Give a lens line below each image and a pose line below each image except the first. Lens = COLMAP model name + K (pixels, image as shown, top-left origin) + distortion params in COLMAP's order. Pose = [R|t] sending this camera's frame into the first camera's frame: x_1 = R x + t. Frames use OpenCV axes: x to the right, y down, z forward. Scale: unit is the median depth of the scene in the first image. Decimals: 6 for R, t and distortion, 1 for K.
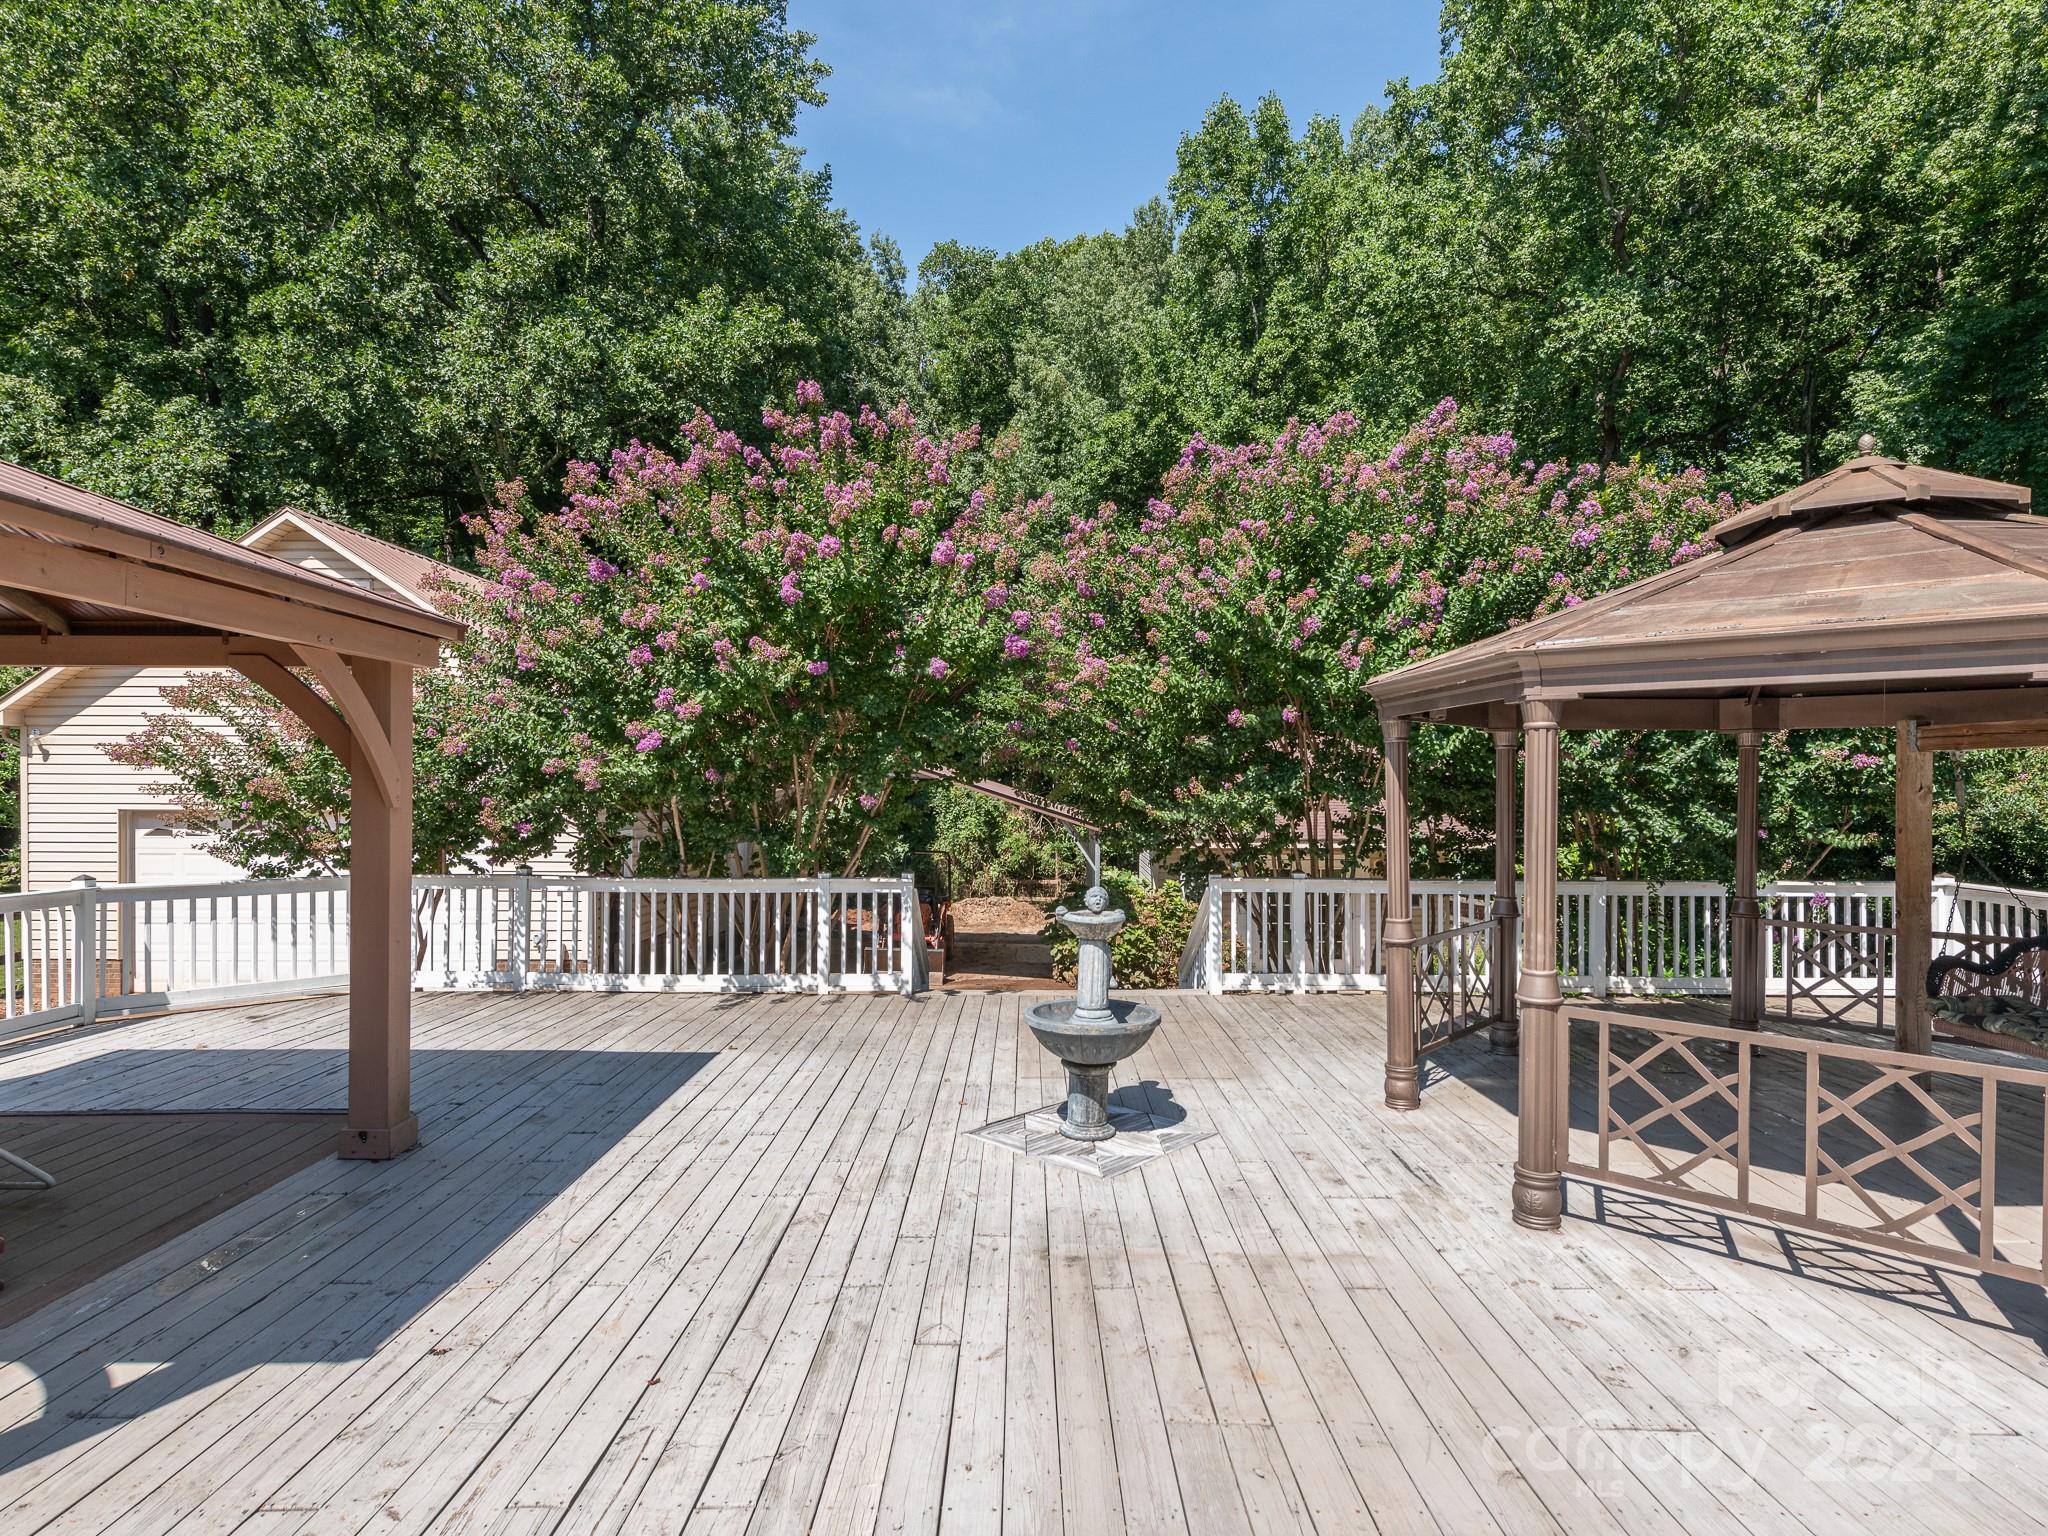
lens RADIAL K [[1045.3, 0, 1027.5], [0, 1045.3, 778.9], [0, 0, 1]] dist [0.018247, -0.001855]
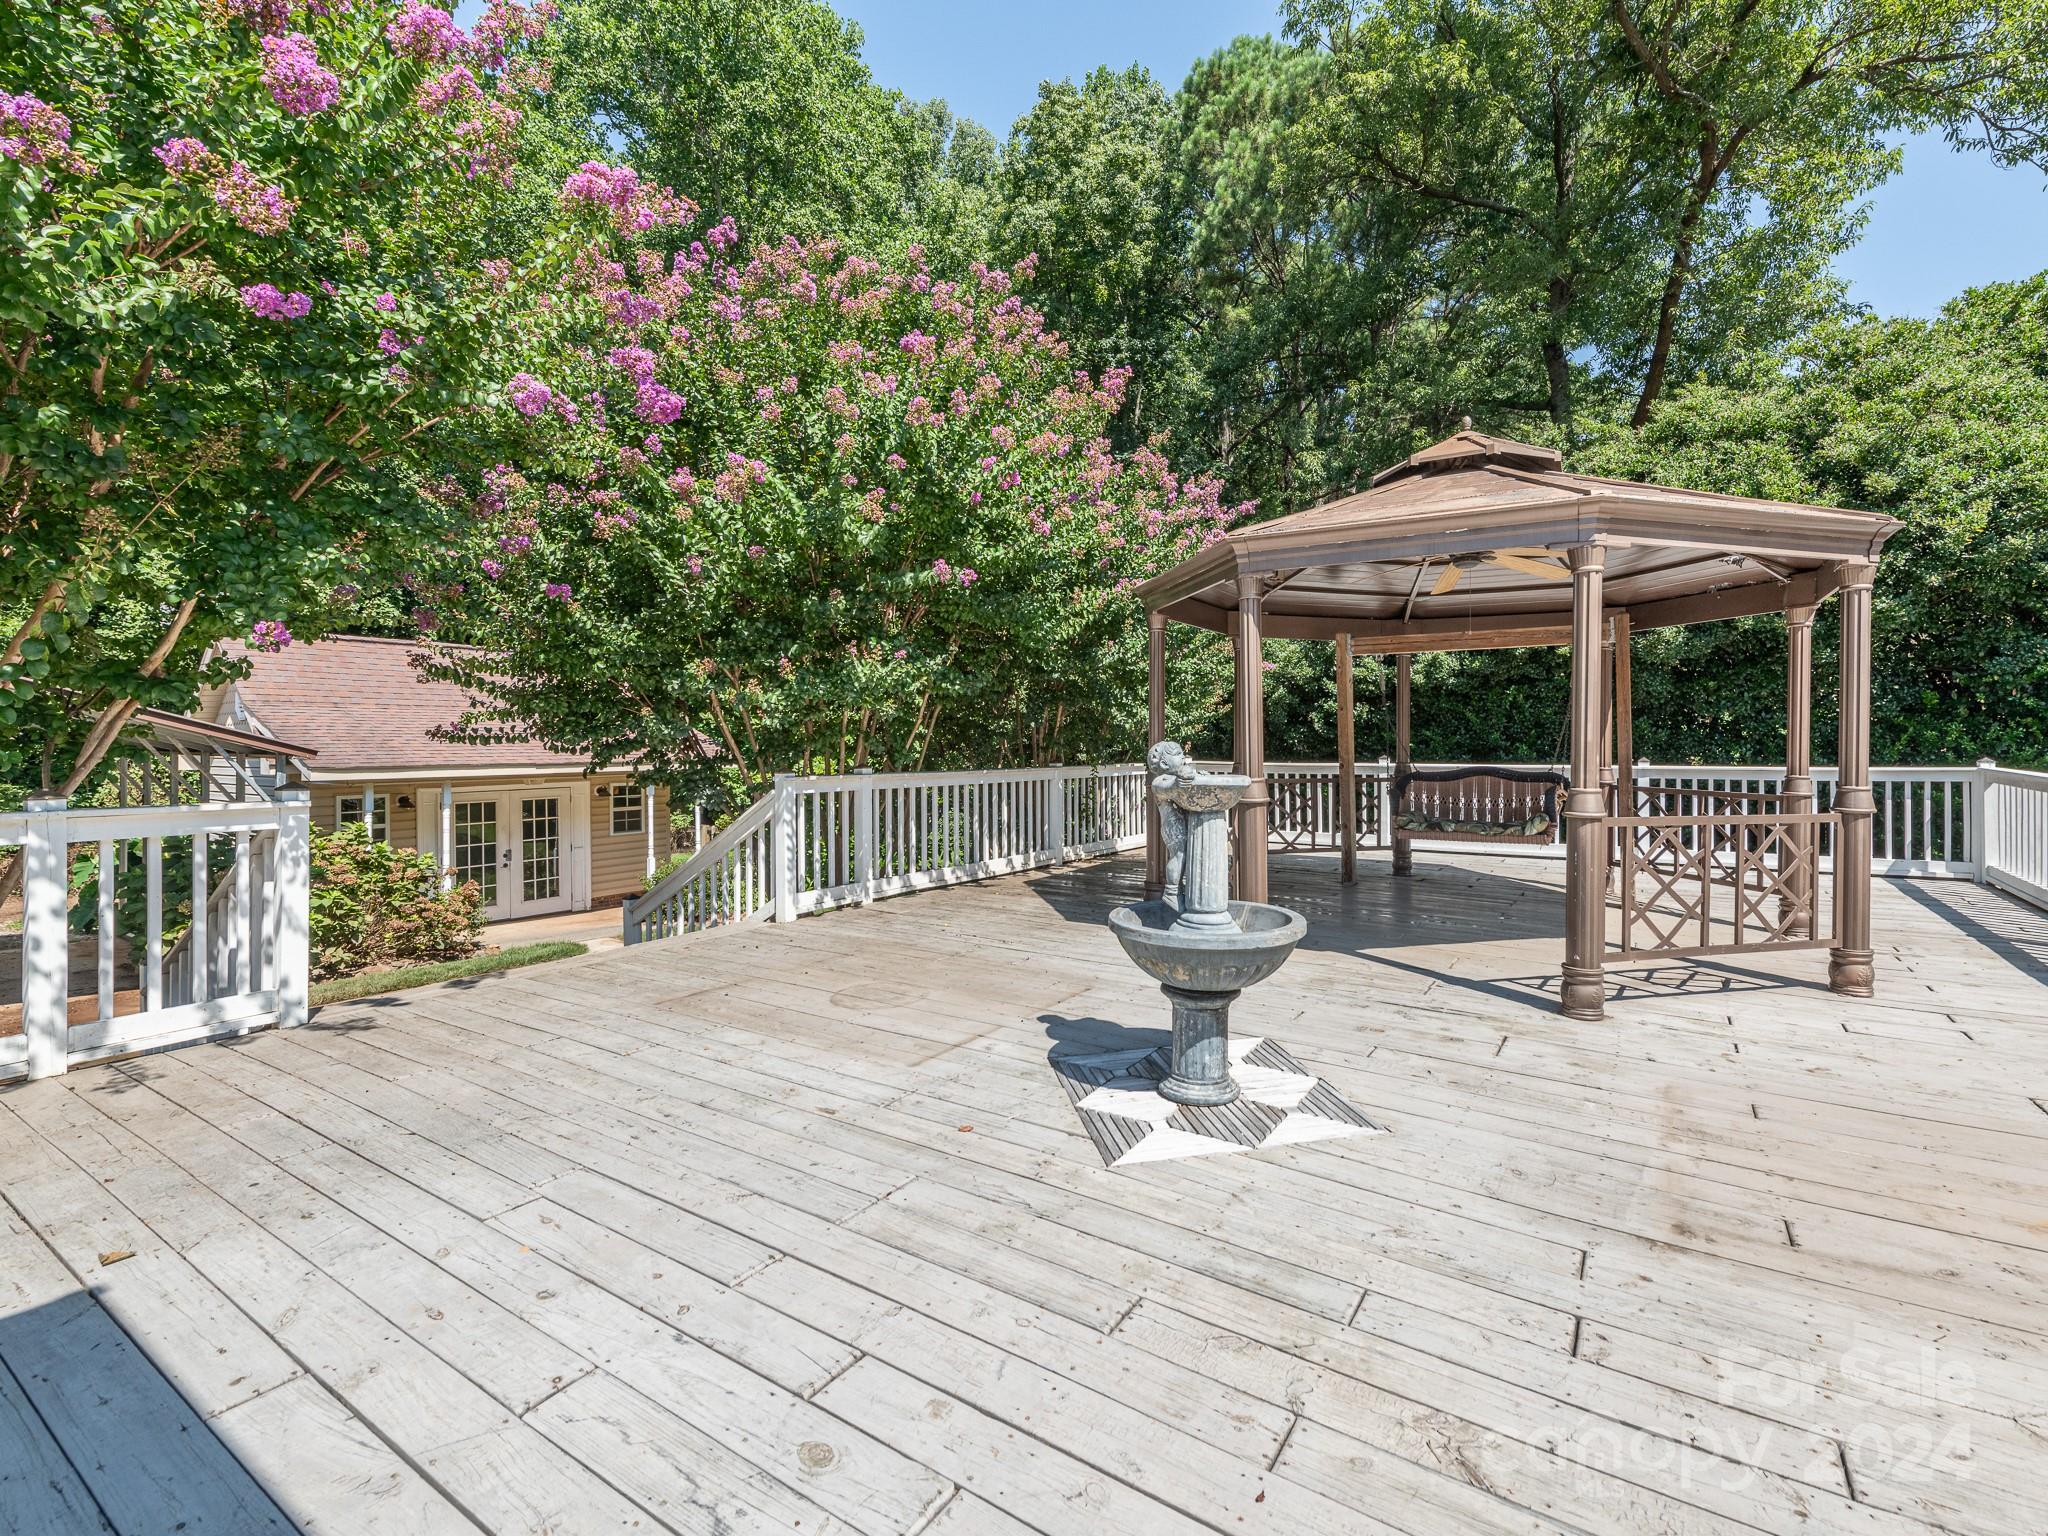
lens RADIAL K [[904.3, 0, 1025.0], [0, 904.3, 742.9], [0, 0, 1]] dist [0.003823, -0.000360]
pose [[0.539616, -0.000728, 0.841911, -0.311212], [-0.007904, 0.999951, 0.005931, 0.063099], [-0.841874, -0.009855, 0.539583, 0.474167]]
